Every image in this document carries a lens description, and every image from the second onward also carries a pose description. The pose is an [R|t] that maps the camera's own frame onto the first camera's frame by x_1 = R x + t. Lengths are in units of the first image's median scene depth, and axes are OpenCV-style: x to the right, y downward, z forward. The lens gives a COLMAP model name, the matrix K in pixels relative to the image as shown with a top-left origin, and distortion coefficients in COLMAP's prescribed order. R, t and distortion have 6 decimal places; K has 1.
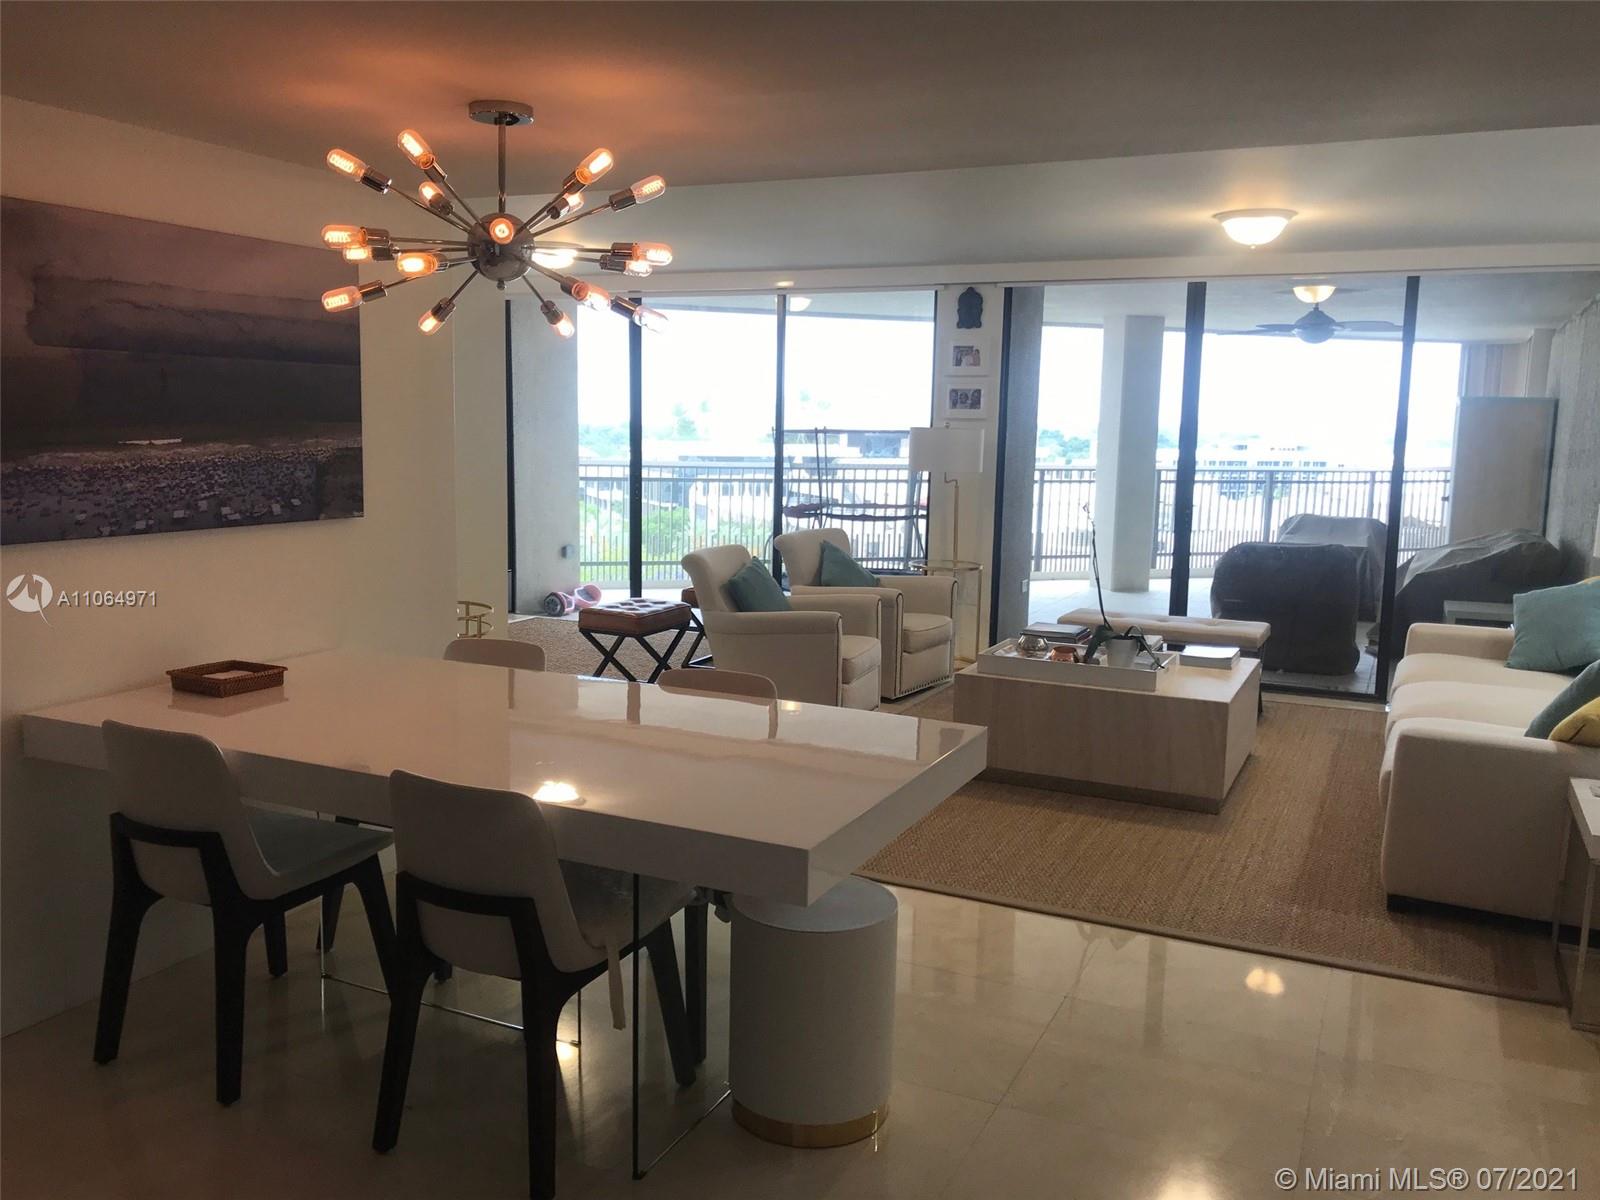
lens RADIAL K [[1299.9, 0, 800.0], [0, 1299.9, 600.0], [0, 0, 1]] dist [0.010965, 0.004439]
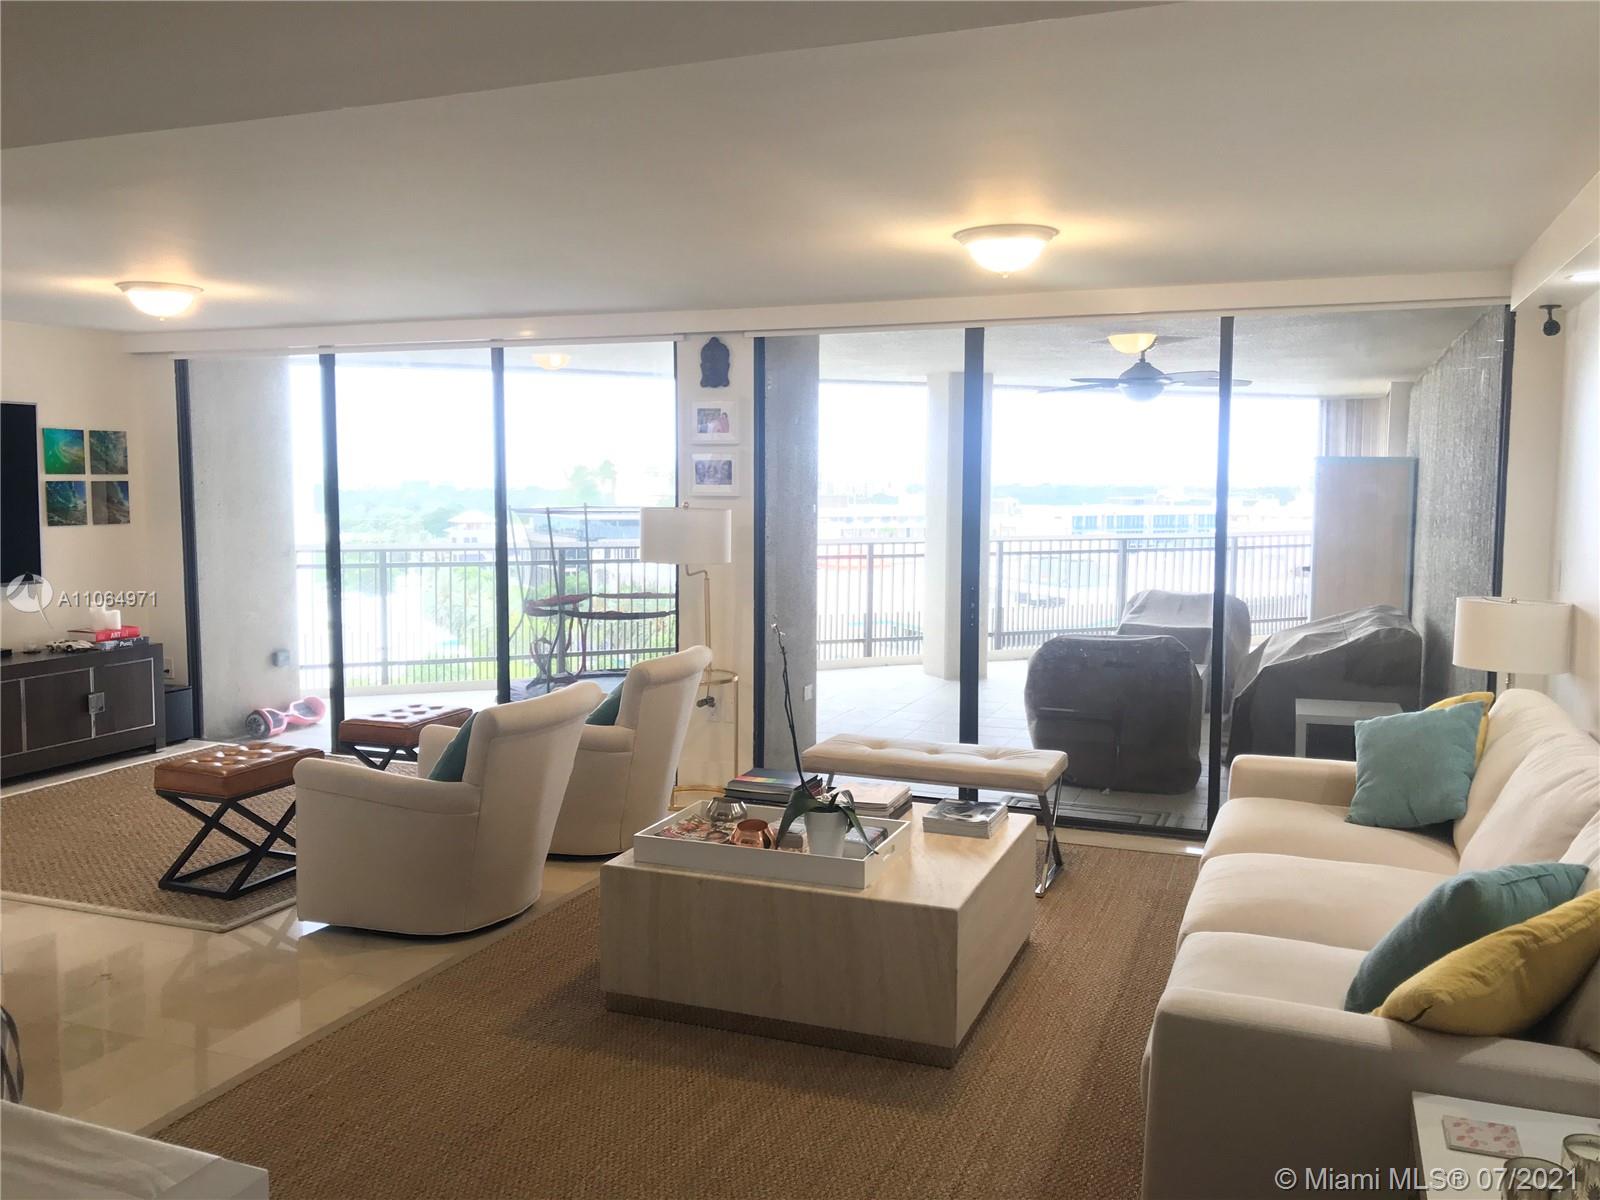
lens RADIAL K [[1312.5, 0, 800.0], [0, 1312.5, 600.0], [0, 0, 1]] dist [0.022229, -0.007452]
pose [[0.997080, -0.022208, 0.073061, 0.119758], [0.025688, 0.998562, -0.047051, -0.034446], [-0.071911, 0.048790, 0.996217, 0.178242]]
